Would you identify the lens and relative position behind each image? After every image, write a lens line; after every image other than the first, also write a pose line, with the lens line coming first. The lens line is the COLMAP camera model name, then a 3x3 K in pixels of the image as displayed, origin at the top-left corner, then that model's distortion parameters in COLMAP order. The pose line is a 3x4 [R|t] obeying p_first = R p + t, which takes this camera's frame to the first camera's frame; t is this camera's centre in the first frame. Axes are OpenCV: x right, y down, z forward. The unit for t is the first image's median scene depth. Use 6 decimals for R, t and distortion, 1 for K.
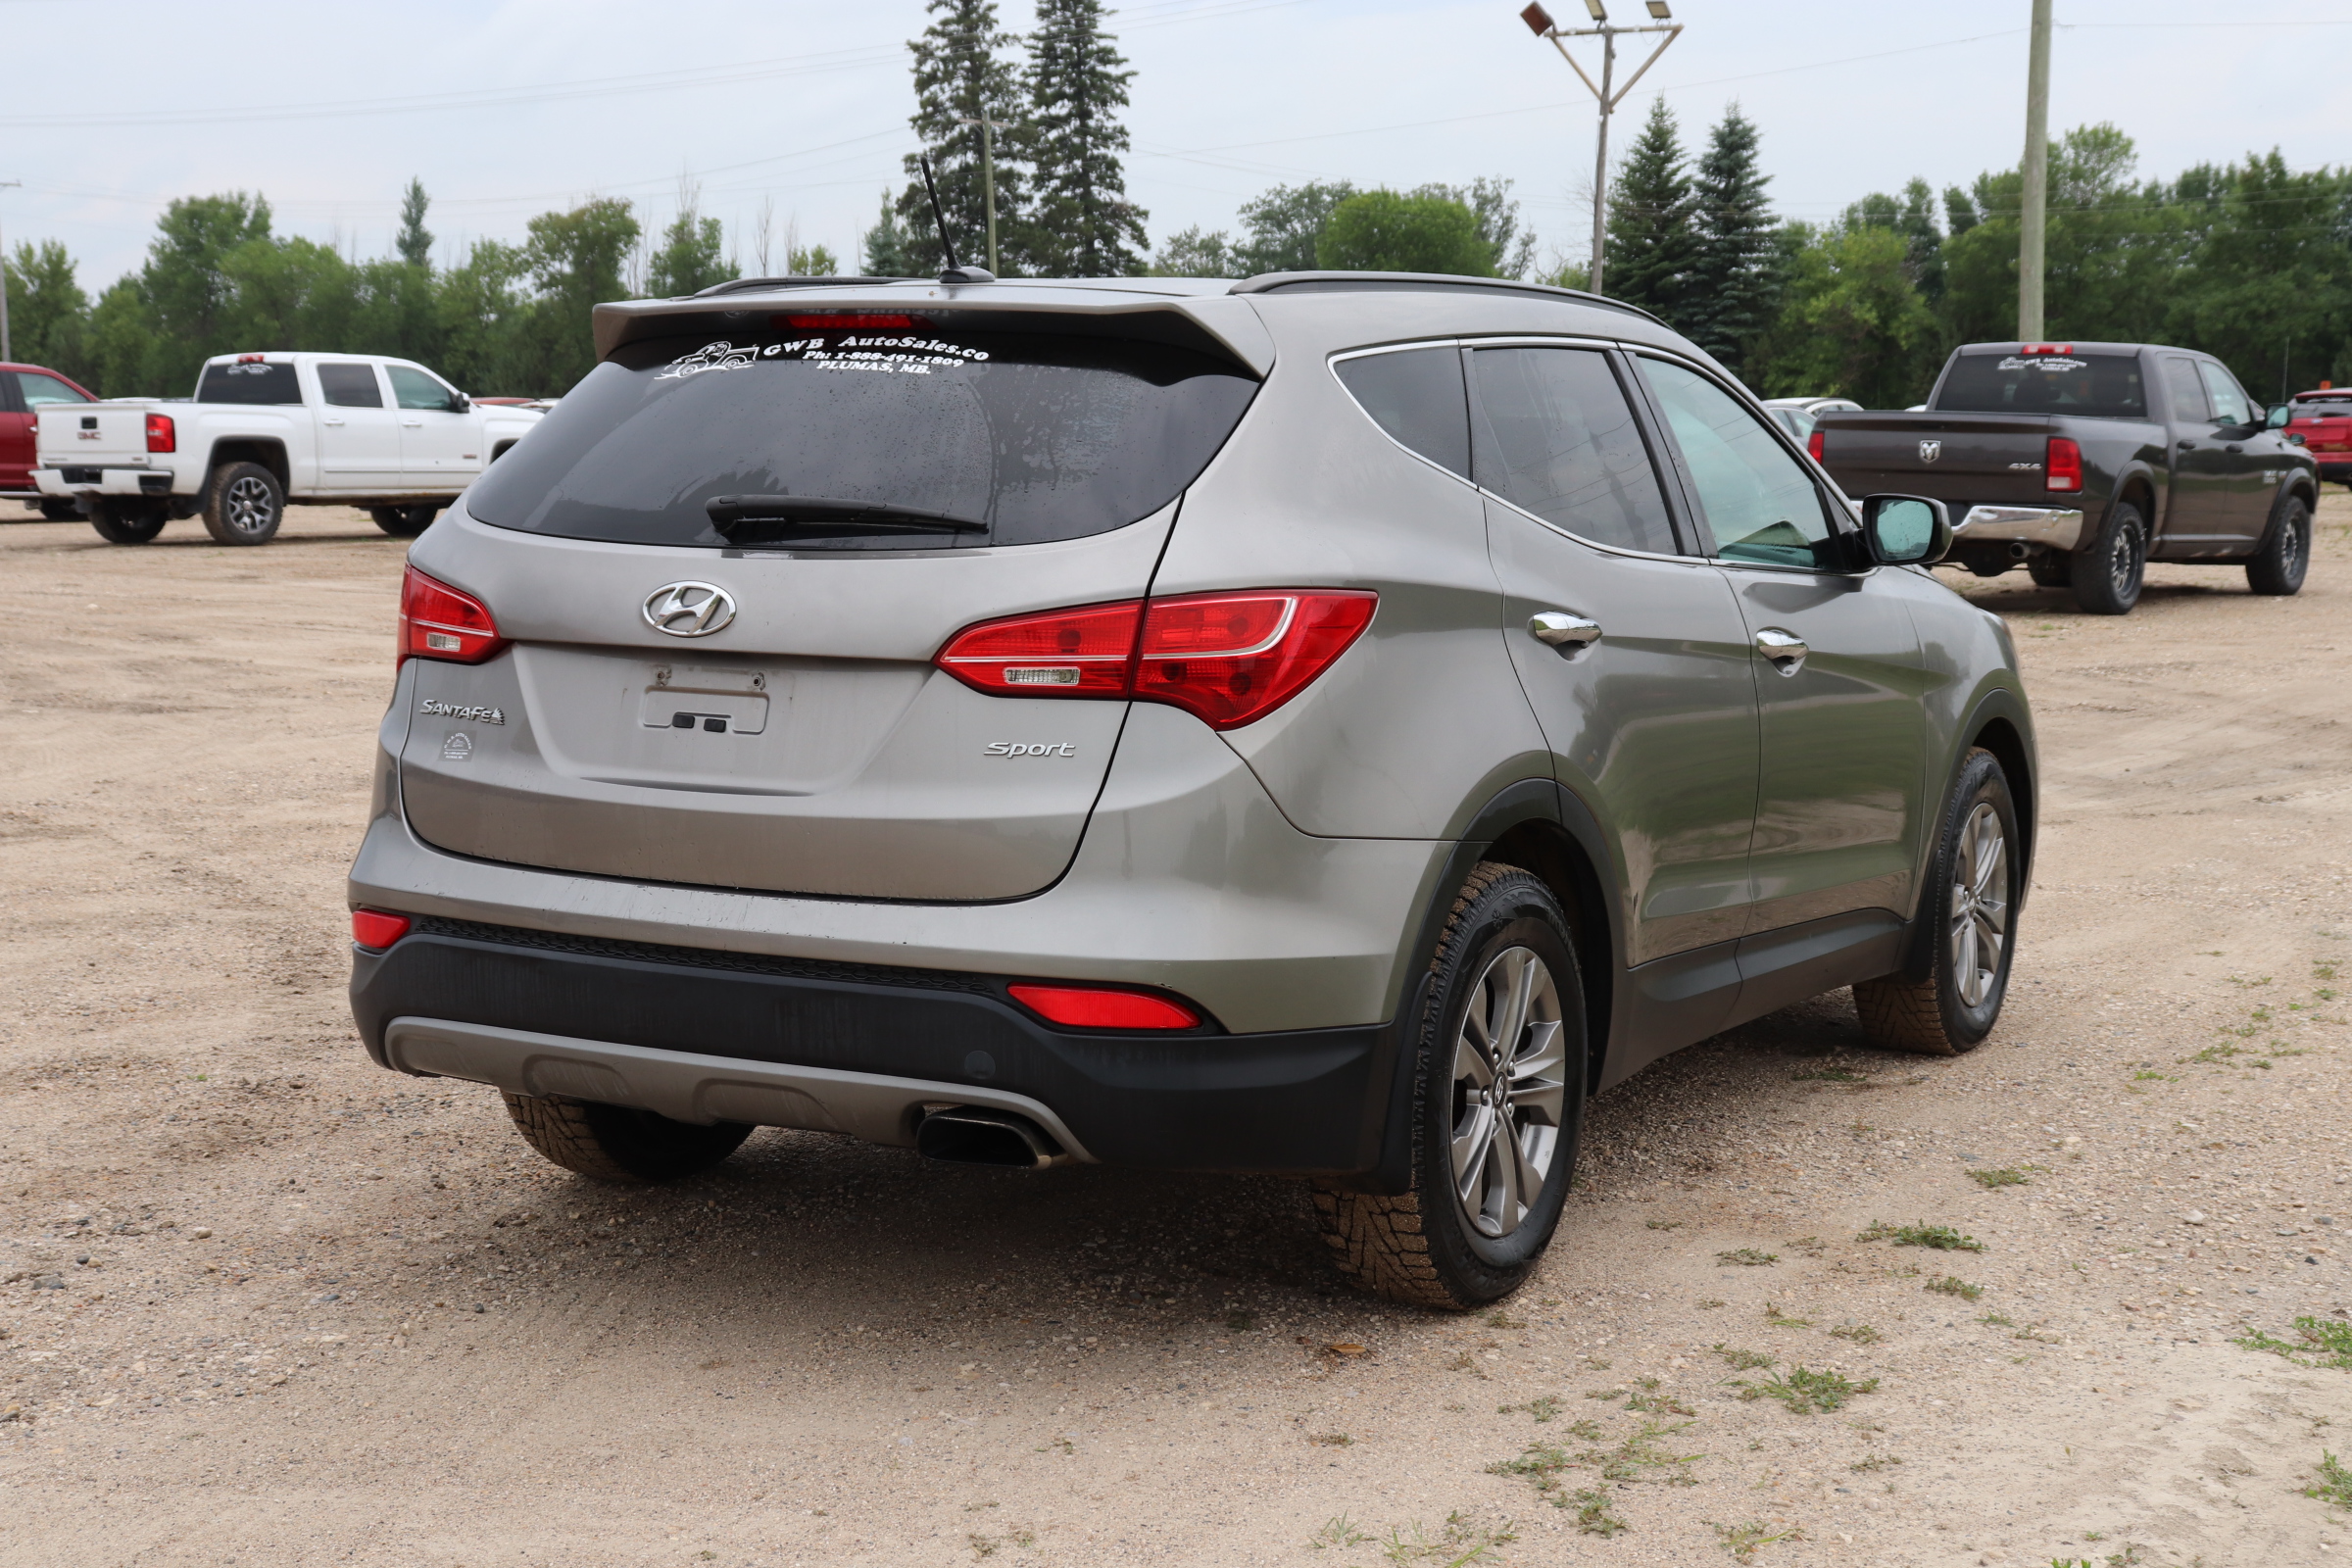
lens RADIAL K [[3465.6, 0, 1176.0], [0, 3465.6, 784.0], [0, 0, 1]] dist [0.004401, 0.602968]
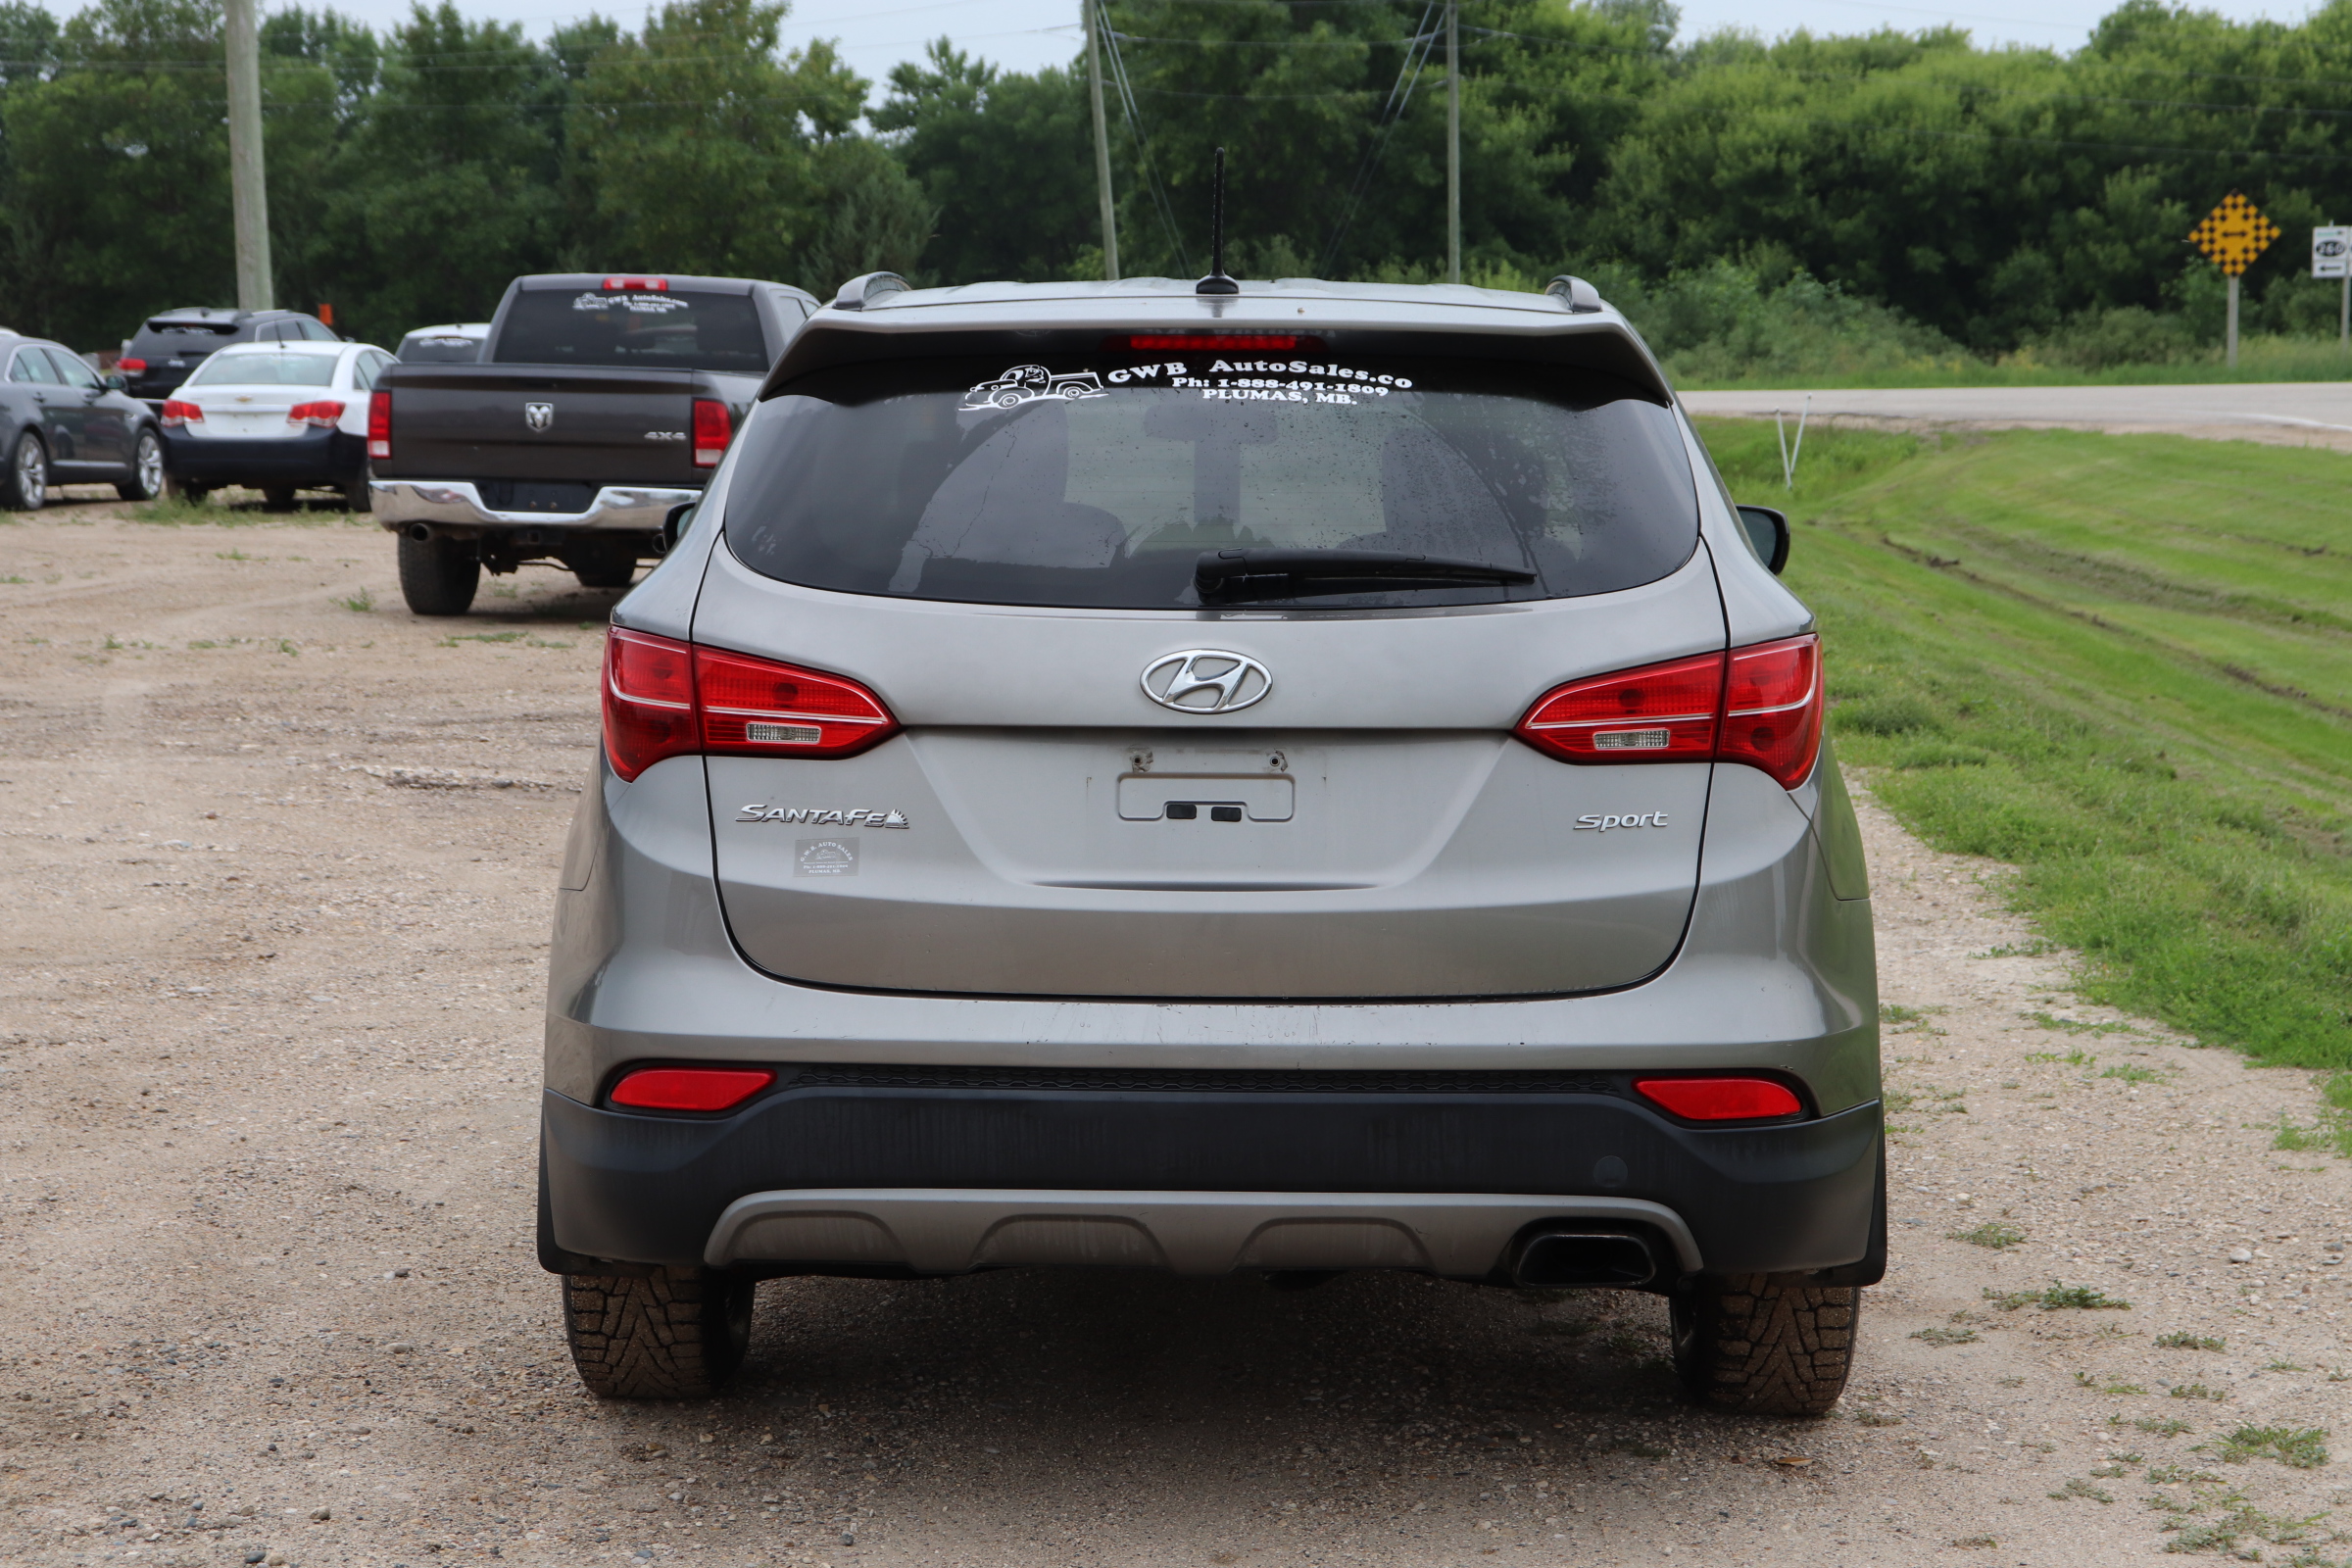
lens RADIAL K [[4834.6, 0, 1176.0], [0, 4834.6, 784.0], [0, 0, 1]] dist [0.324274, 0.162228]
pose [[0.876088, -0.049022, 0.479652, -0.681616], [0.055980, 0.998432, -0.000205, -0.023384], [-0.478890, 0.027030, 0.877459, -0.054366]]
